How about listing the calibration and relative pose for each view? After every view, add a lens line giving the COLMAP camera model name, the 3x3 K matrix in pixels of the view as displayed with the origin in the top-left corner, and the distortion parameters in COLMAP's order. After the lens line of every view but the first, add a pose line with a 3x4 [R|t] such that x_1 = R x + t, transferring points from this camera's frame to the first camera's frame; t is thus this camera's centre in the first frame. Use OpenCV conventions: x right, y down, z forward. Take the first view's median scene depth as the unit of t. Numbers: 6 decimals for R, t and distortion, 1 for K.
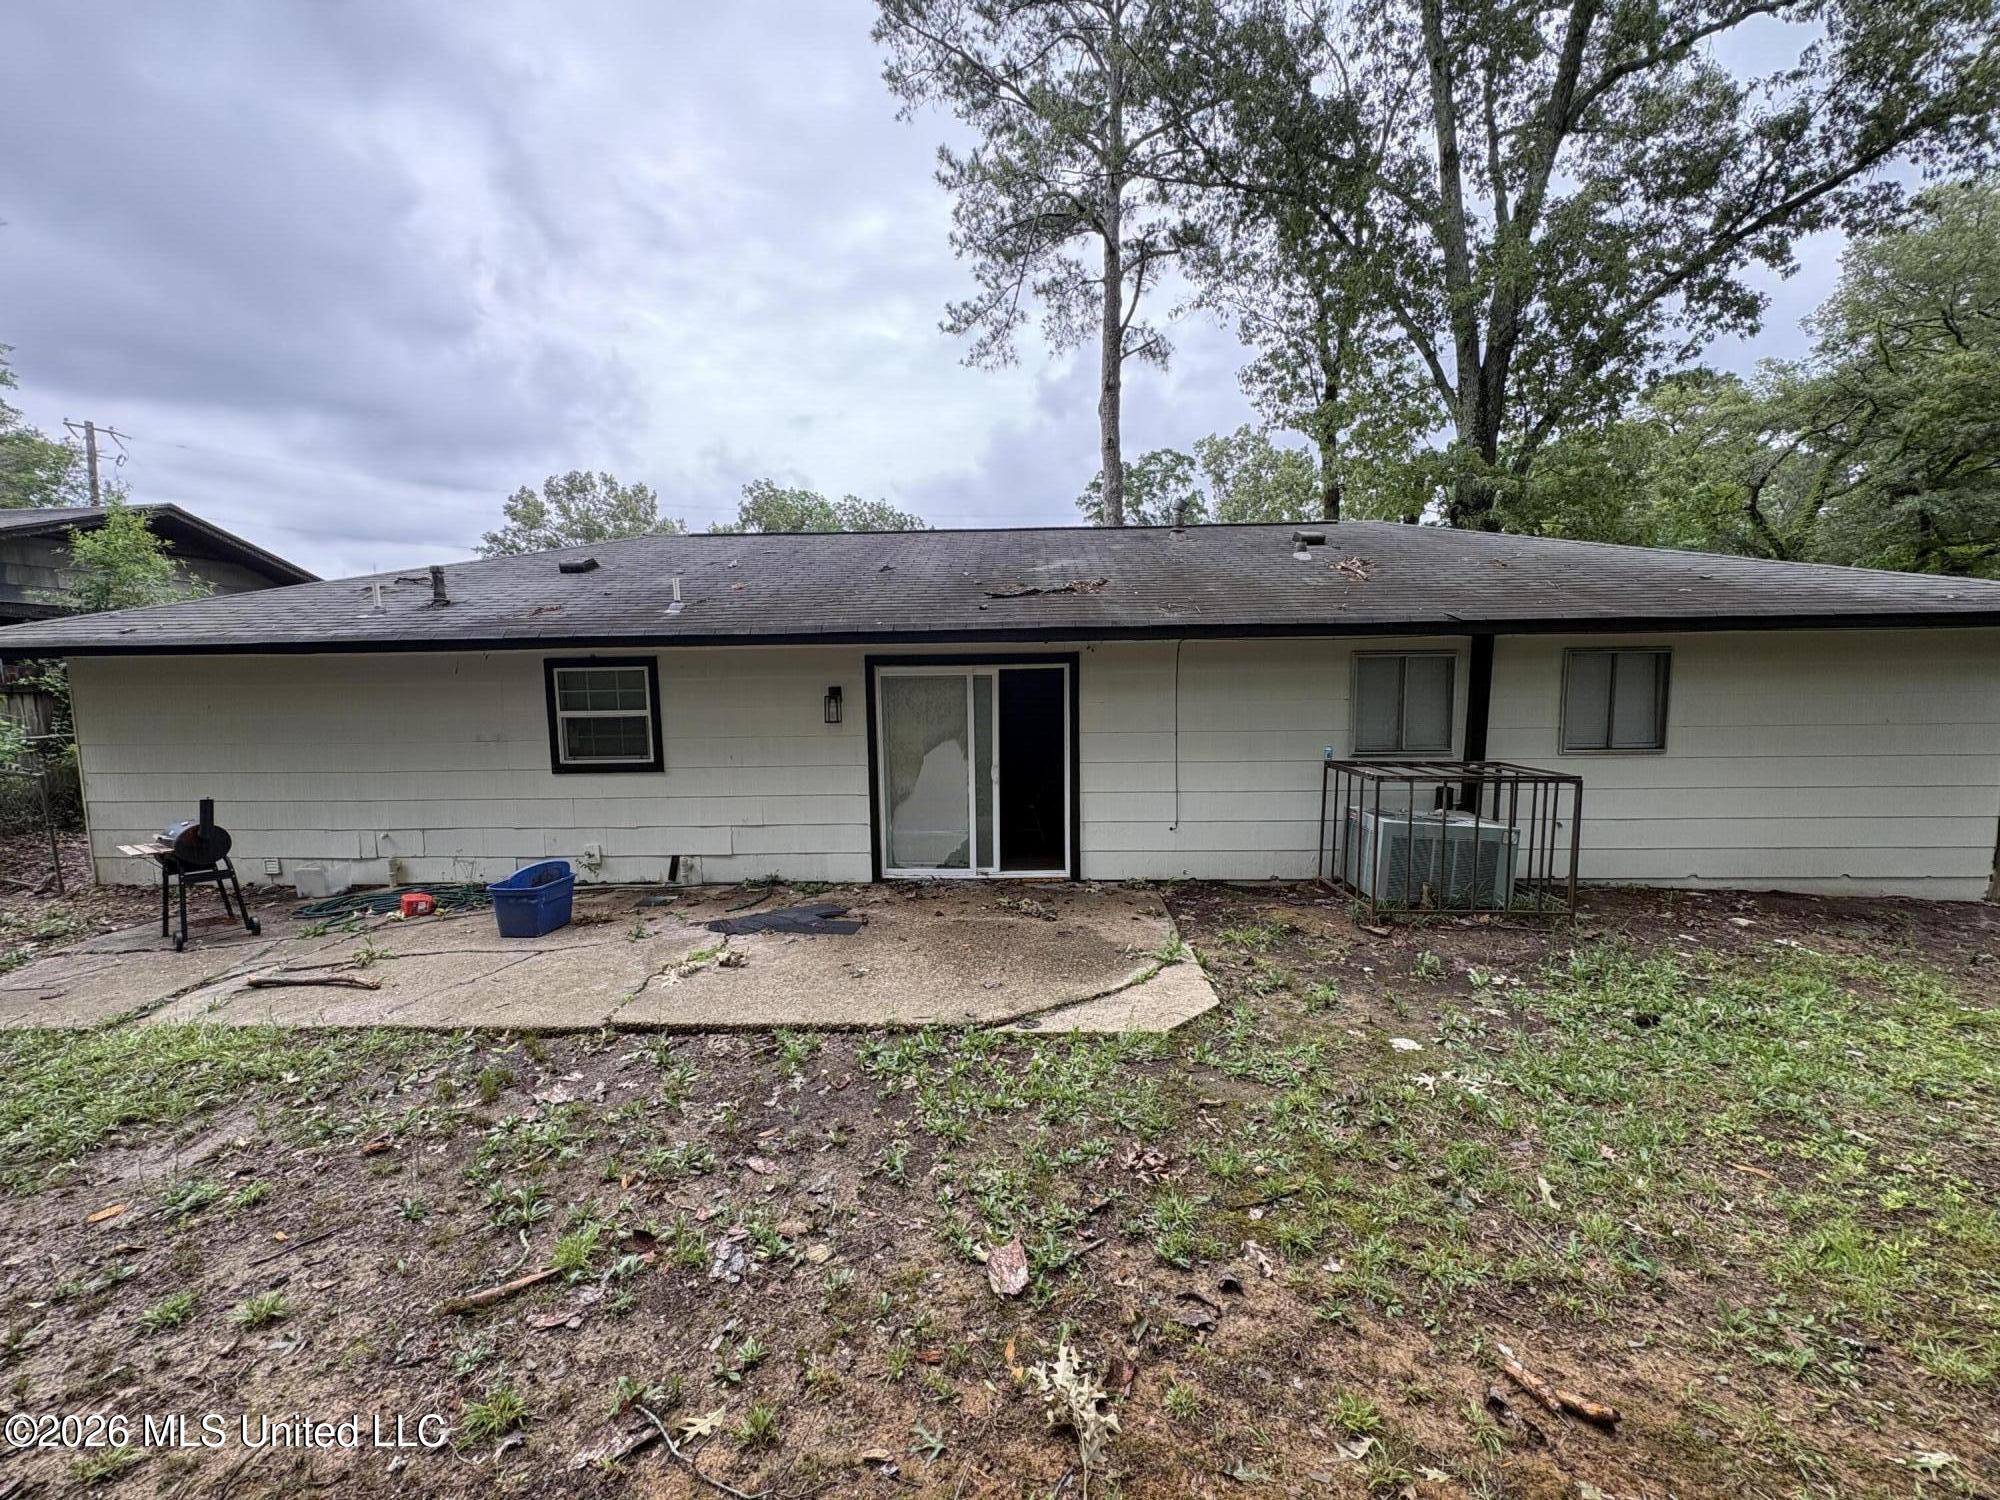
lens RADIAL K [[800.9, 0, 1002.3], [0, 800.9, 760.0], [0, 0, 1]] dist [0.002489, 0.000115]
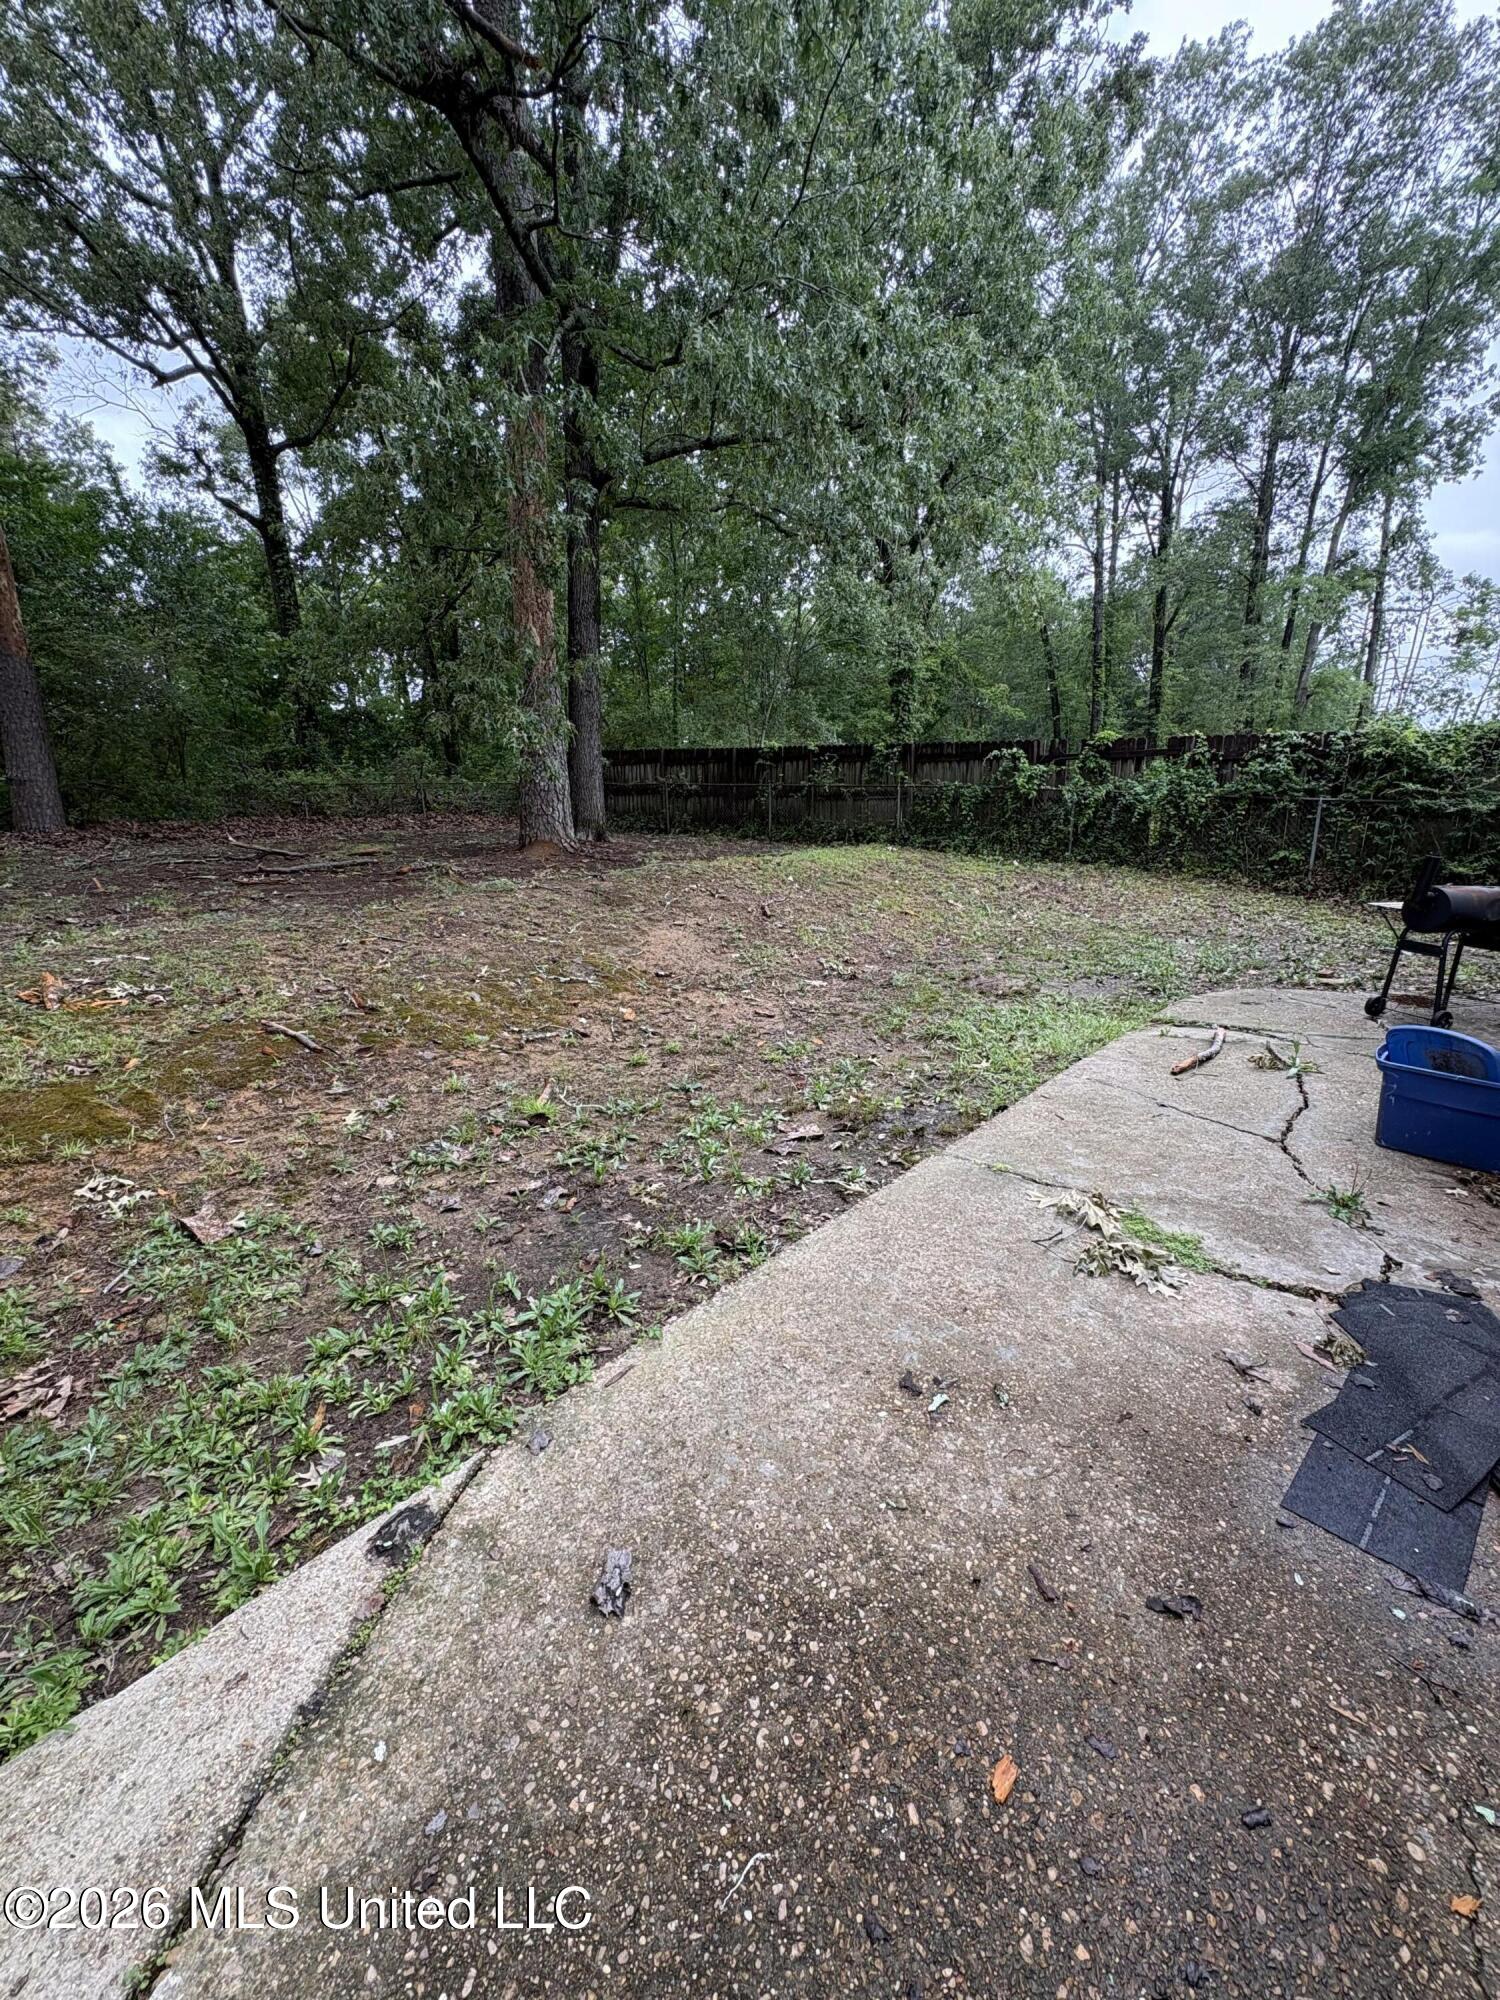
lens RADIAL K [[800.9, 0, 746.0], [0, 800.9, 995.0], [0, 0, 1]] dist [0.002489, 0.000115]
pose [[-0.646162, 0.214006, -0.732581, 0.116266], [-0.044428, 0.947706, 0.316037, -0.042870], [0.761906, 0.236758, -0.602864, 1.001435]]
